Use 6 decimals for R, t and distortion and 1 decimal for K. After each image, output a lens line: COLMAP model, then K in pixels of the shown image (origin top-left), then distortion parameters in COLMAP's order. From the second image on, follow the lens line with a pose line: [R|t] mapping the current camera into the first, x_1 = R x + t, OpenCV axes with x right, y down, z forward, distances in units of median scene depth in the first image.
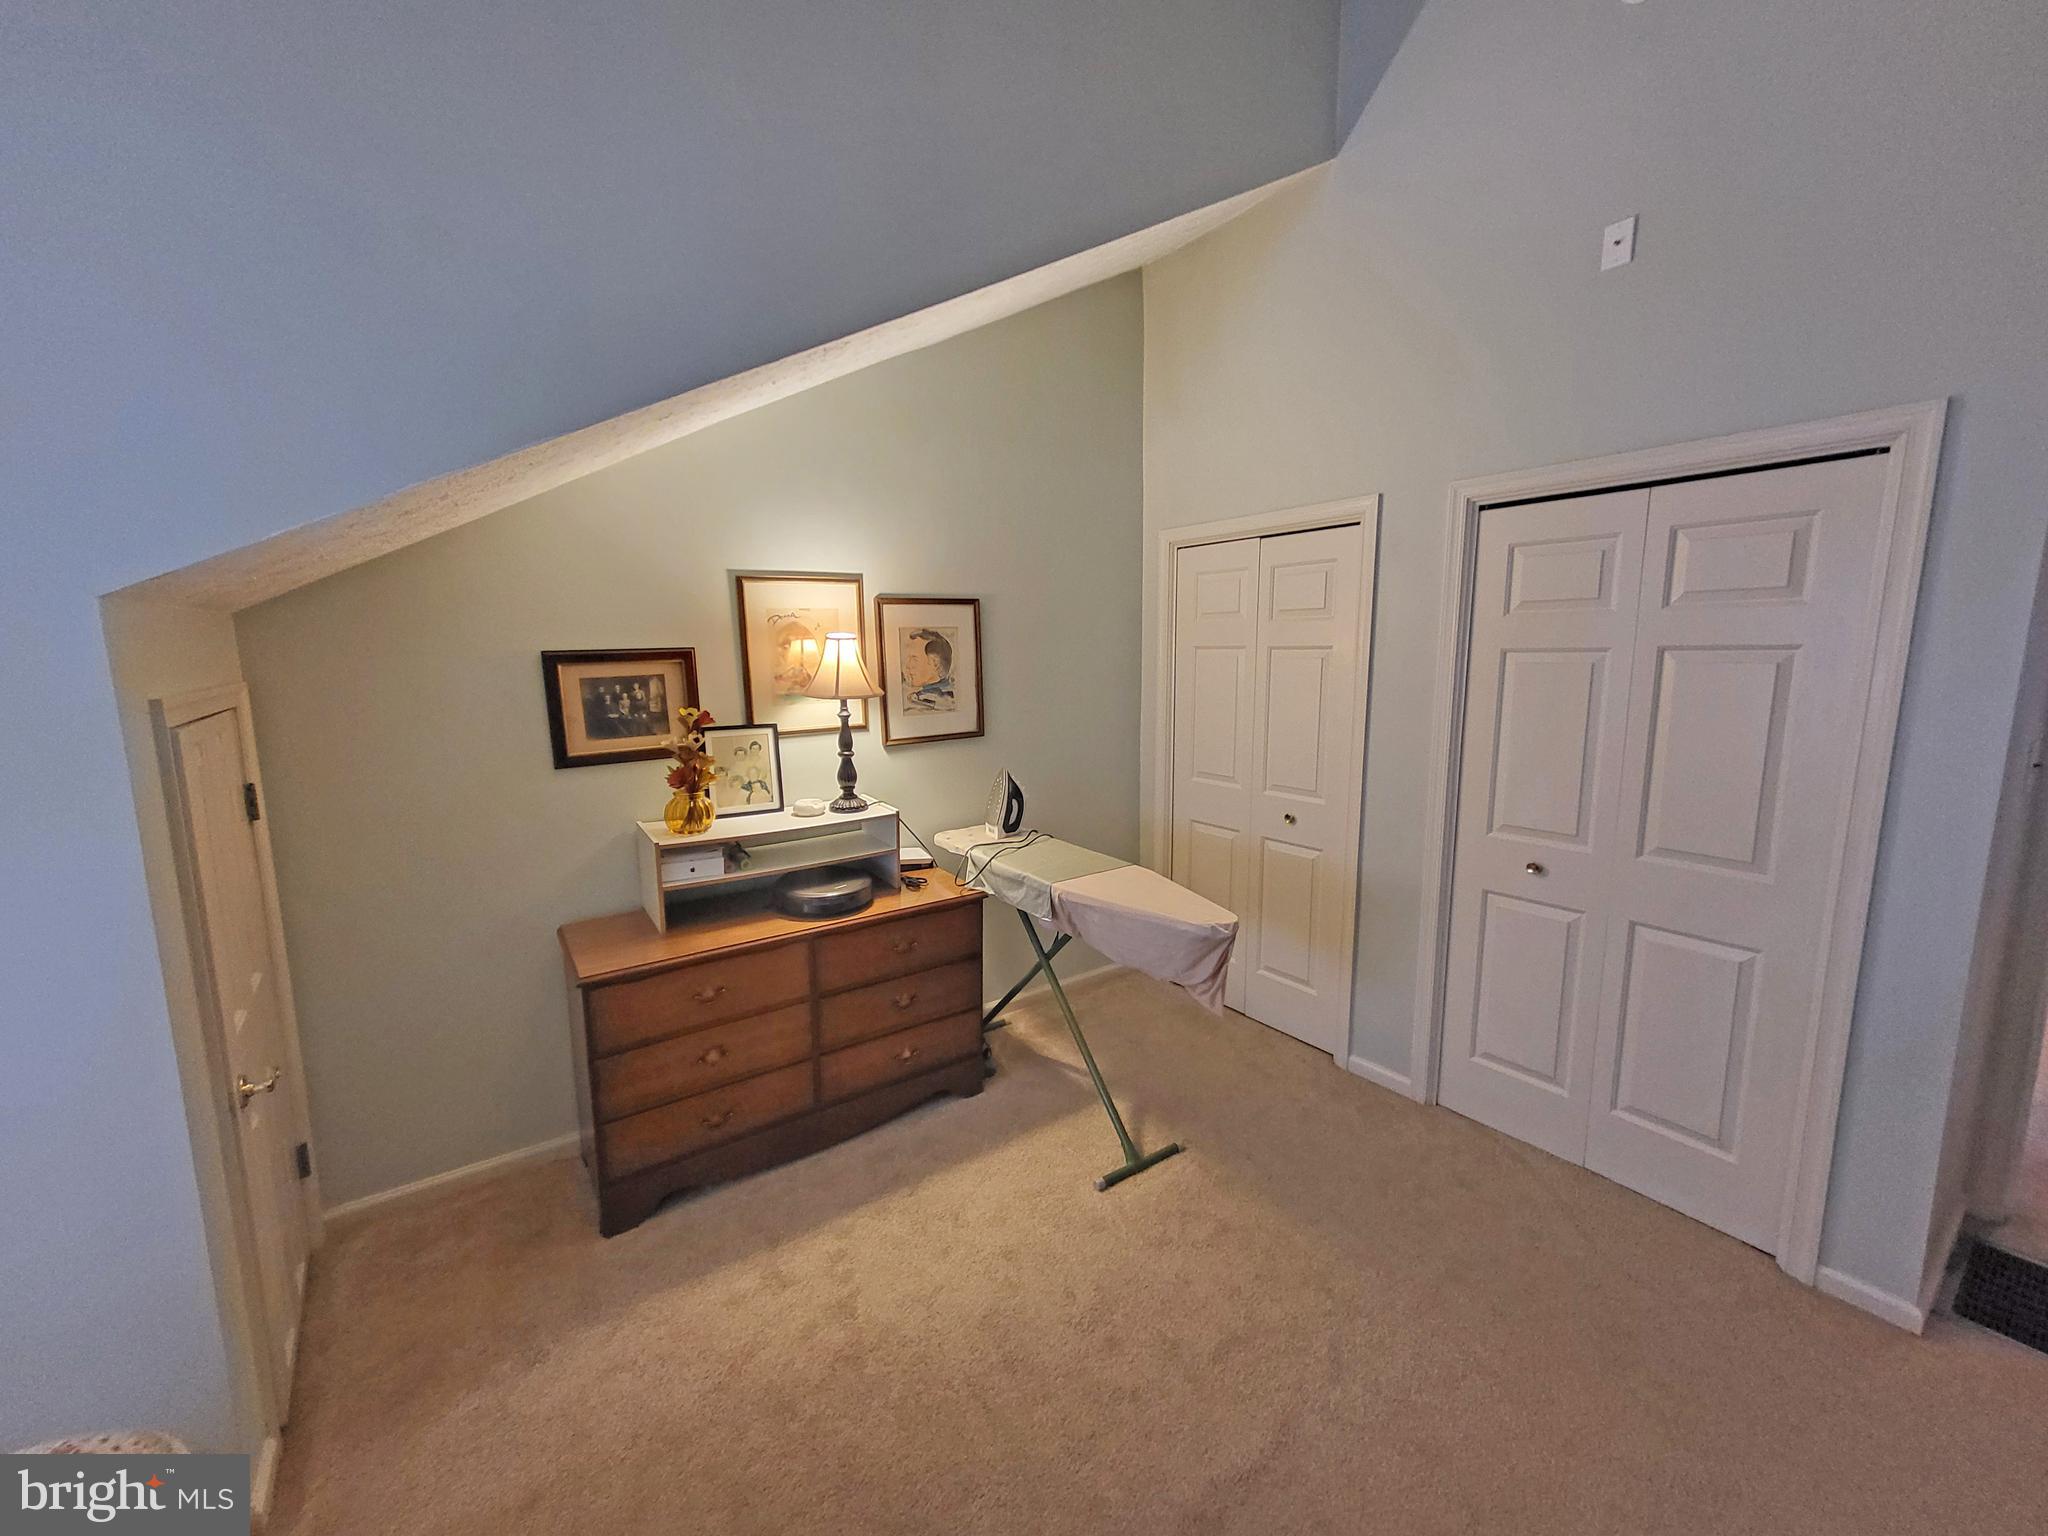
lens RADIAL K [[814.1, 0, 1011.3], [0, 814.1, 767.0], [0, 0, 1]] dist [0.000770, -0.000018]
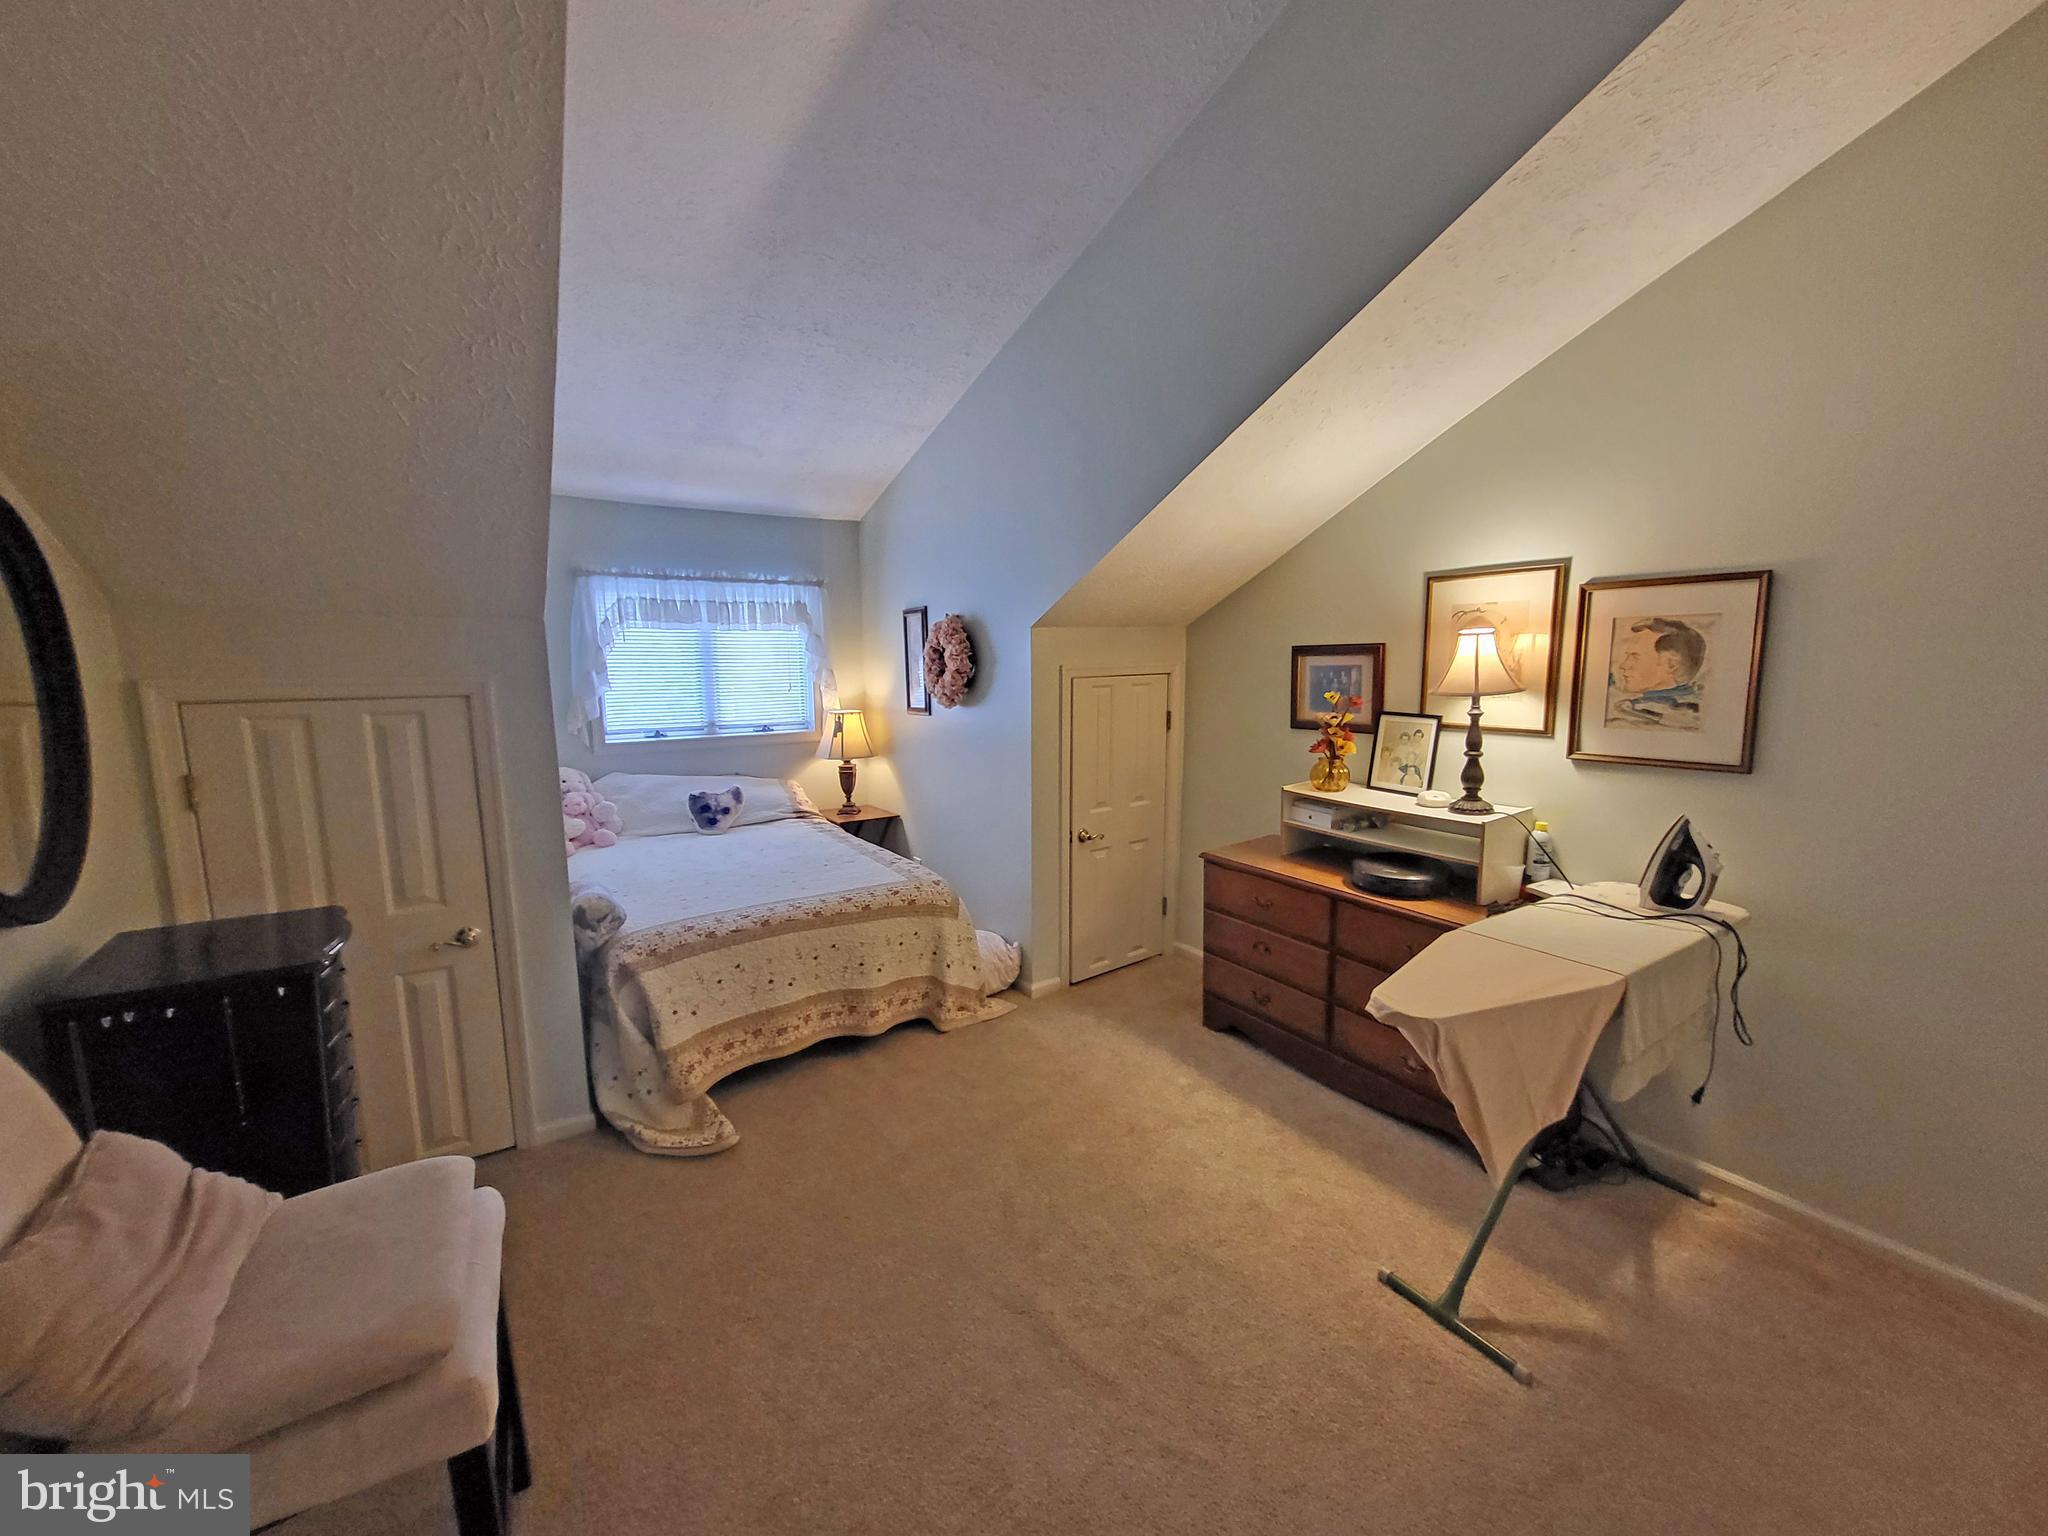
lens RADIAL K [[814.1, 0, 1011.3], [0, 814.1, 767.0], [0, 0, 1]] dist [0.000770, -0.000018]
pose [[-0.053182, 0.154502, -0.986560, 0.798368], [-0.135692, 0.977677, 0.160425, -0.083487], [0.989323, 0.142400, -0.031030, 0.504240]]
